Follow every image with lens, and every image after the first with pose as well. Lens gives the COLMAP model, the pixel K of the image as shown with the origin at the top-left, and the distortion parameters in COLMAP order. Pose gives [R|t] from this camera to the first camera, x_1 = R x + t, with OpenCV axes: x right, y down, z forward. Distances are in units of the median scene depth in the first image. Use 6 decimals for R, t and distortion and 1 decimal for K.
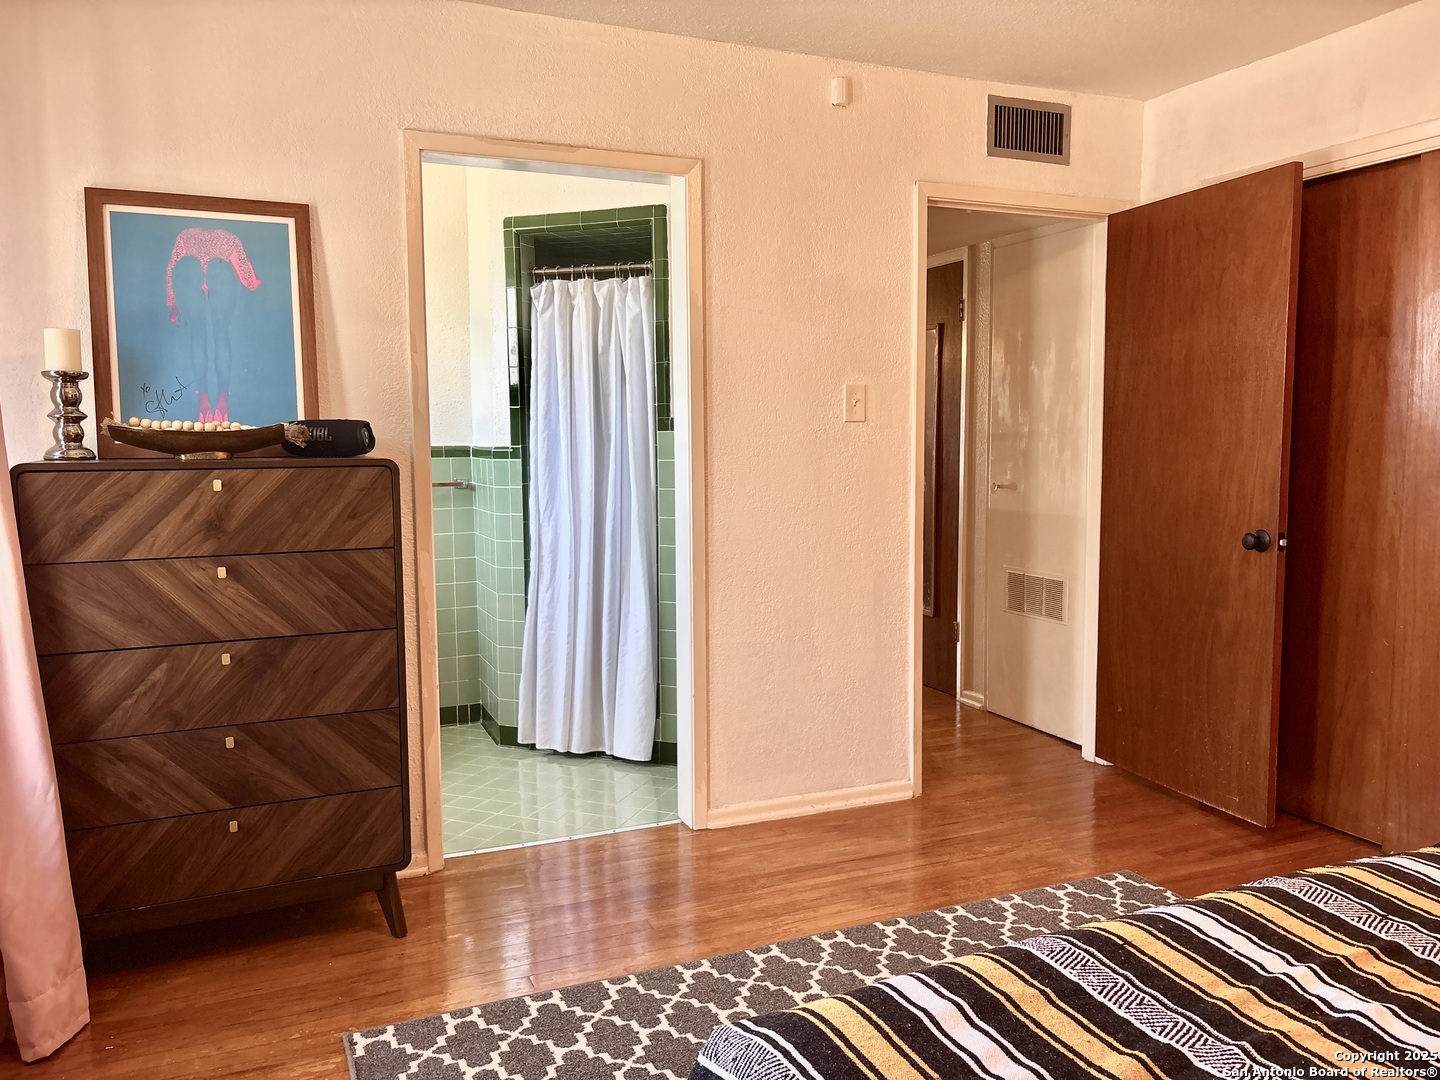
lens RADIAL K [[1083.1, 0, 724.3], [0, 1083.1, 544.1], [0, 0, 1]] dist [0.045970, -0.093912]
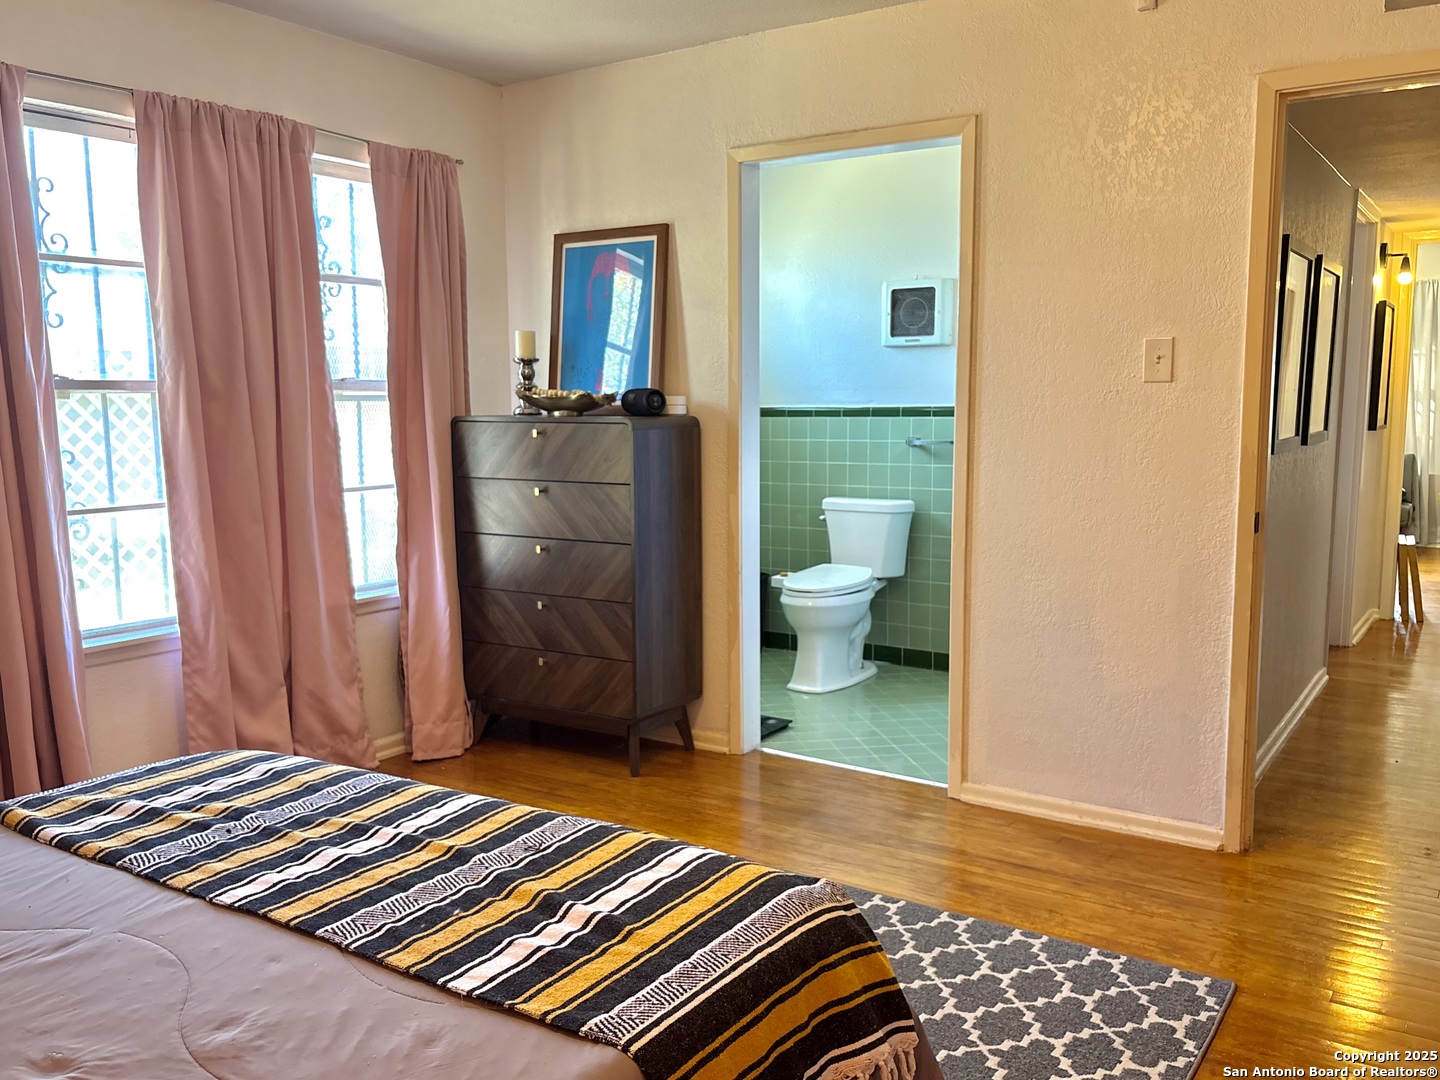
lens RADIAL K [[1215.8, 0, 717.9], [0, 1215.8, 553.9], [0, 0, 1]] dist [-0.008219, -0.015157]
pose [[0.529700, 0.111677, -0.840801, 0.936231], [-0.079122, 0.993478, 0.082109, -0.039026], [0.844487, 0.023033, 0.535081, 0.268743]]
